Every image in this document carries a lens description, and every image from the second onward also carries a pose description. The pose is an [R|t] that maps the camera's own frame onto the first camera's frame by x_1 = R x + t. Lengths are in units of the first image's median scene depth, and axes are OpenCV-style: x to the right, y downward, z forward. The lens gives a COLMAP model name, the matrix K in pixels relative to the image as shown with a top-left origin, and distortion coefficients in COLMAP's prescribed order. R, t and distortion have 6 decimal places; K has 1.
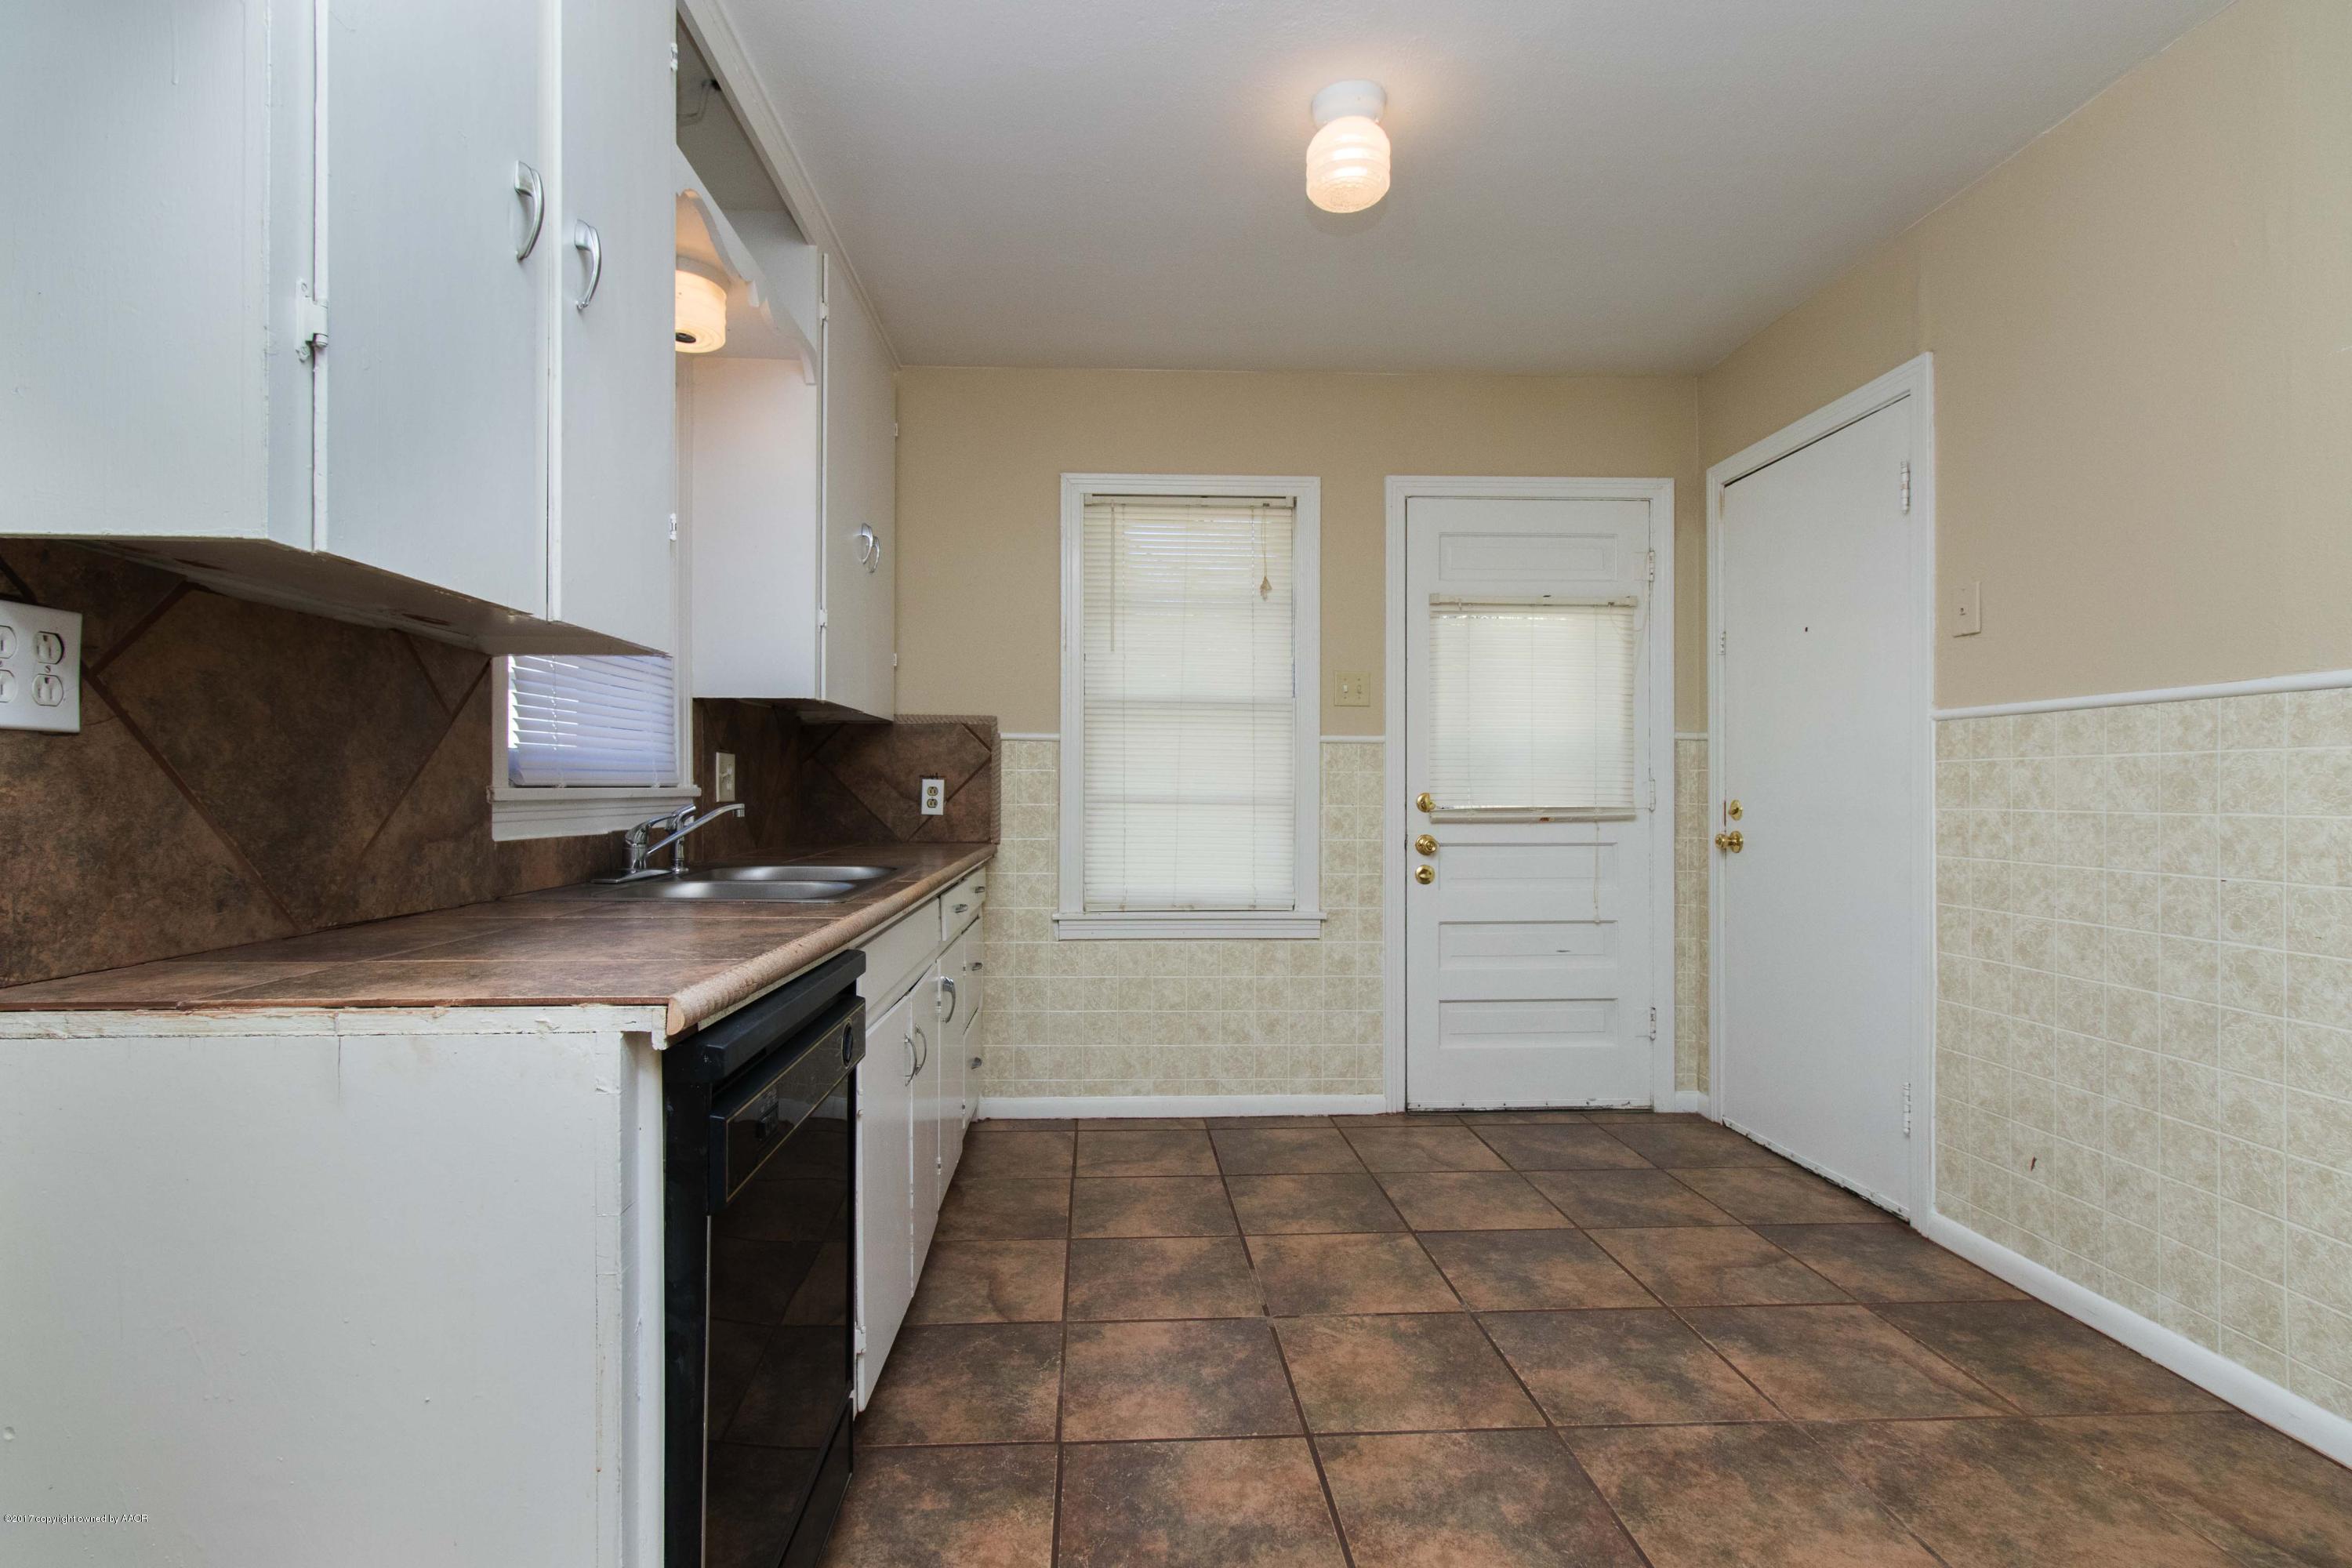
lens RADIAL K [[1086.3, 0, 1152.4], [0, 1086.3, 784.6], [0, 0, 1]] dist [0.000424, 0.000783]
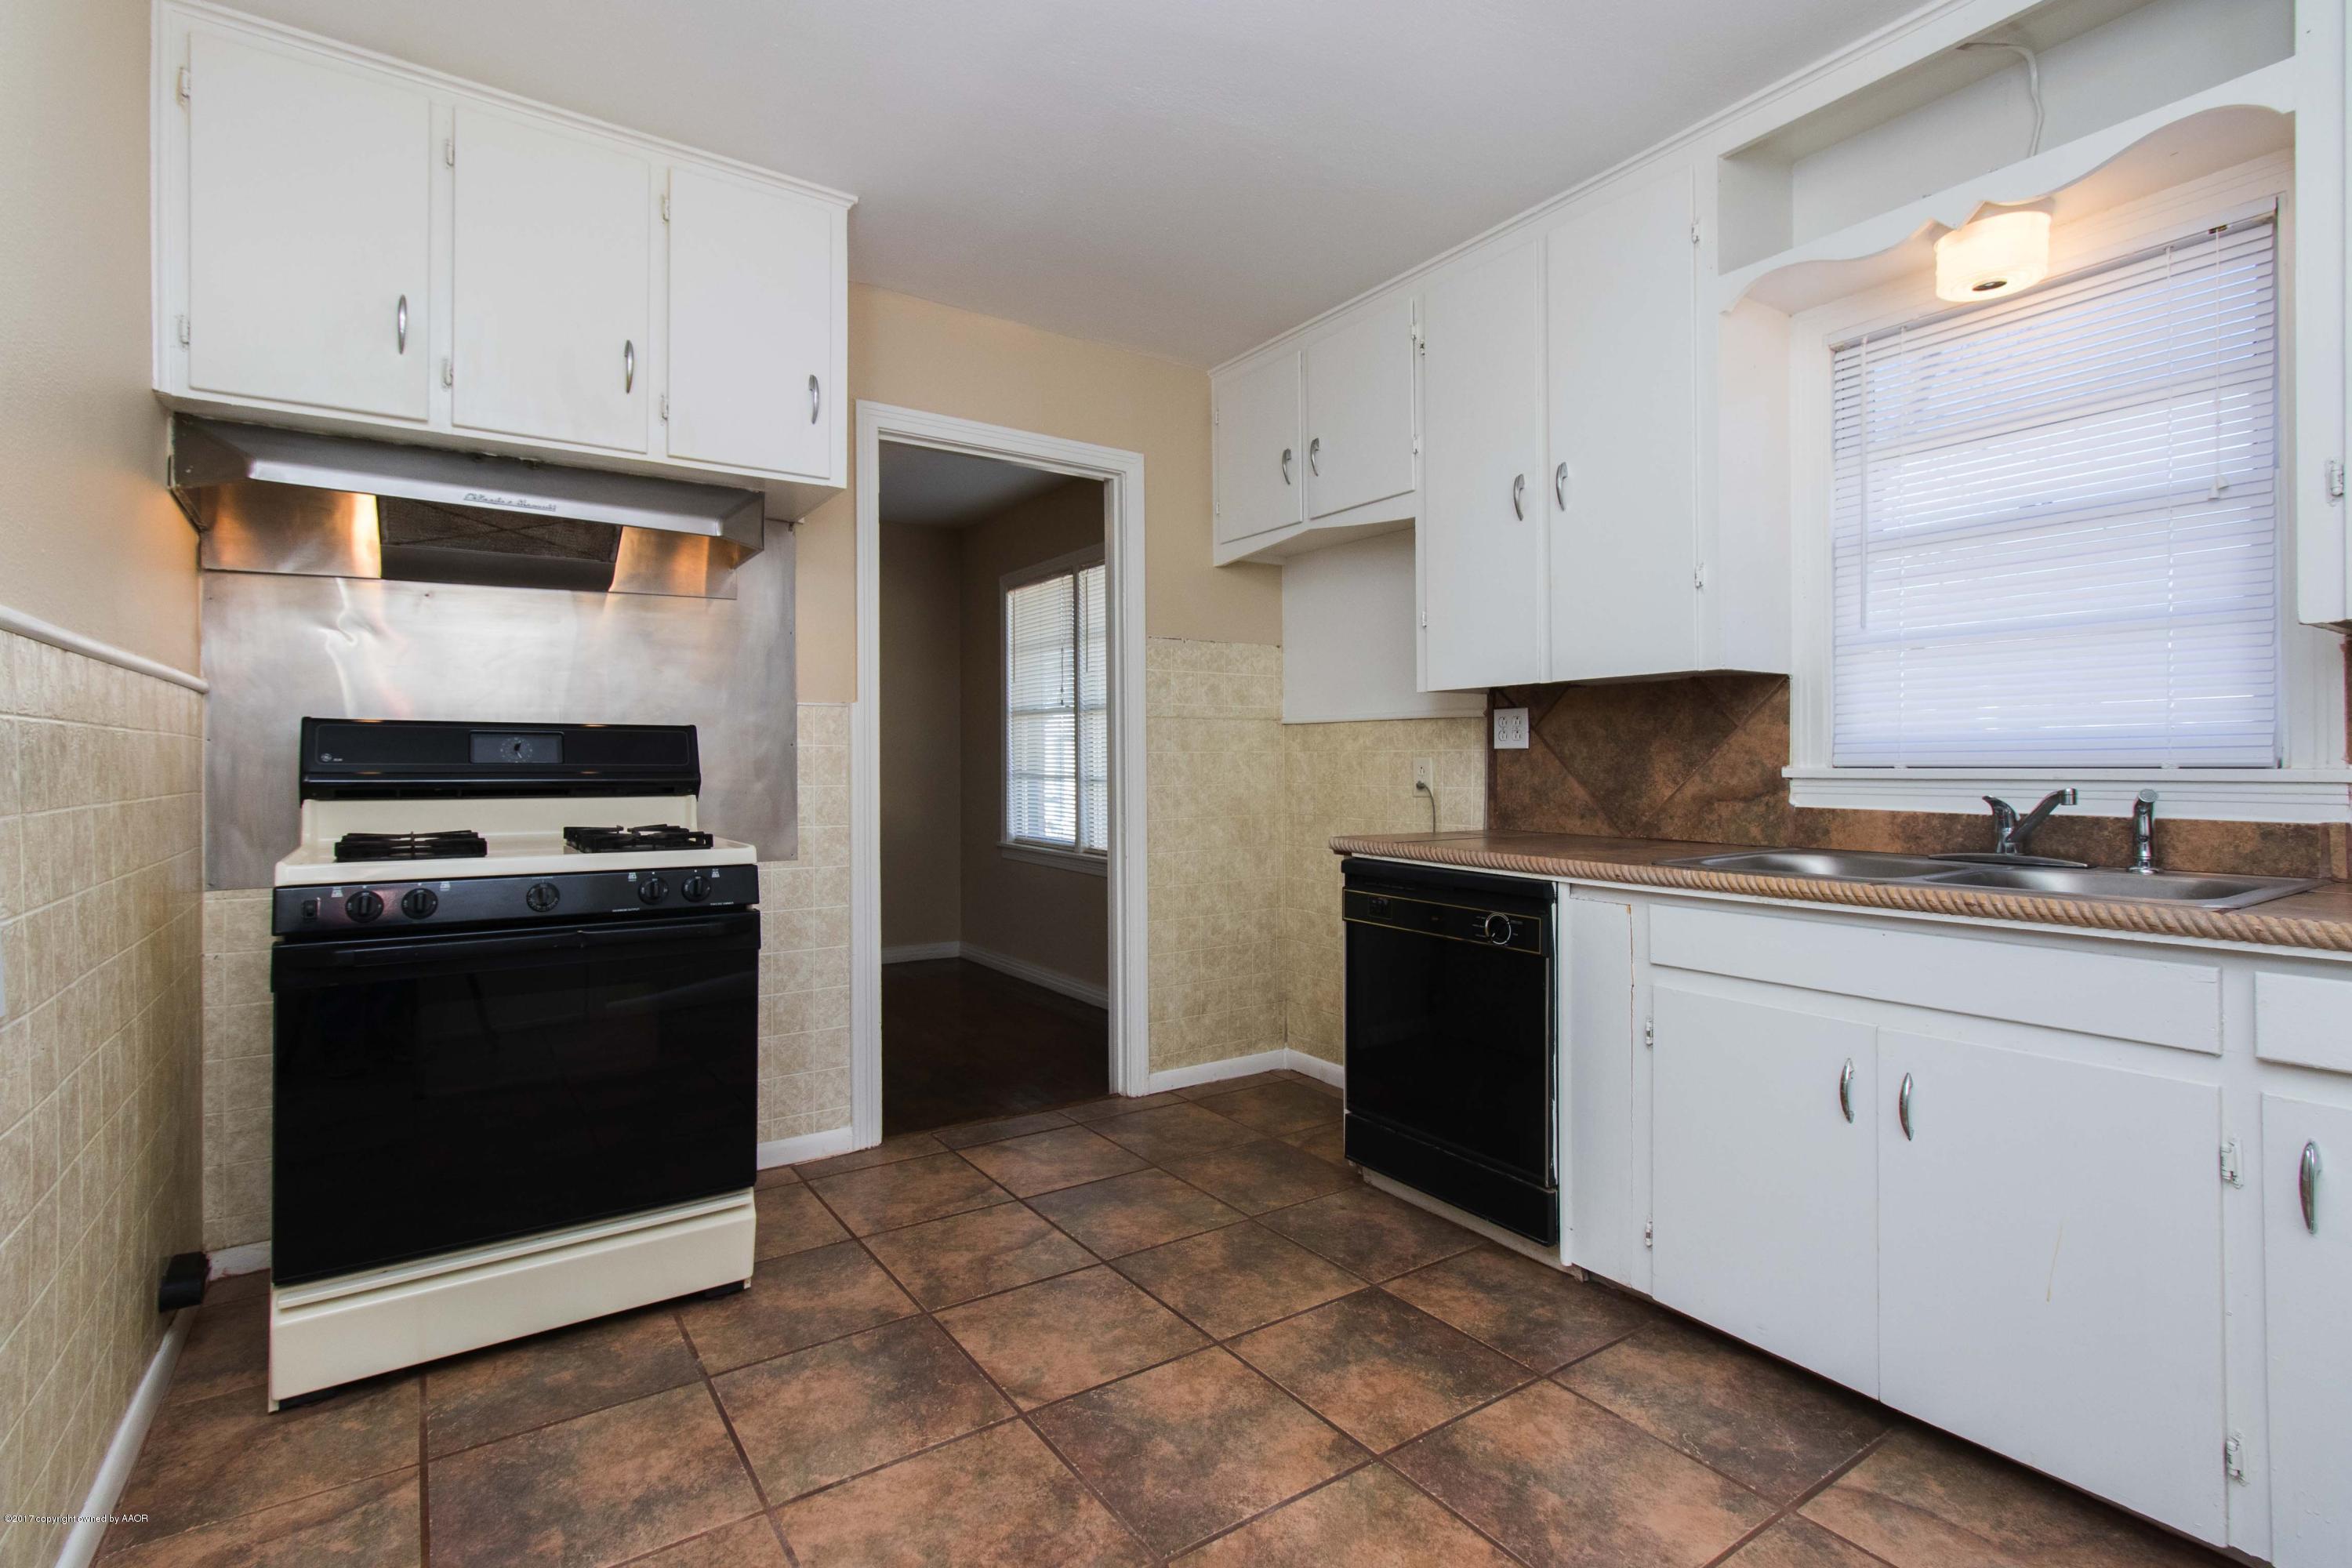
lens RADIAL K [[1086.3, 0, 1160.5], [0, 1086.3, 772.0], [0, 0, 1]] dist [0.000424, 0.000783]
pose [[-0.848360, 0.006286, -0.529382, 0.806451], [0.002619, 0.999967, 0.007676, -0.005097], [0.529413, 0.005126, -0.848349, 1.712202]]
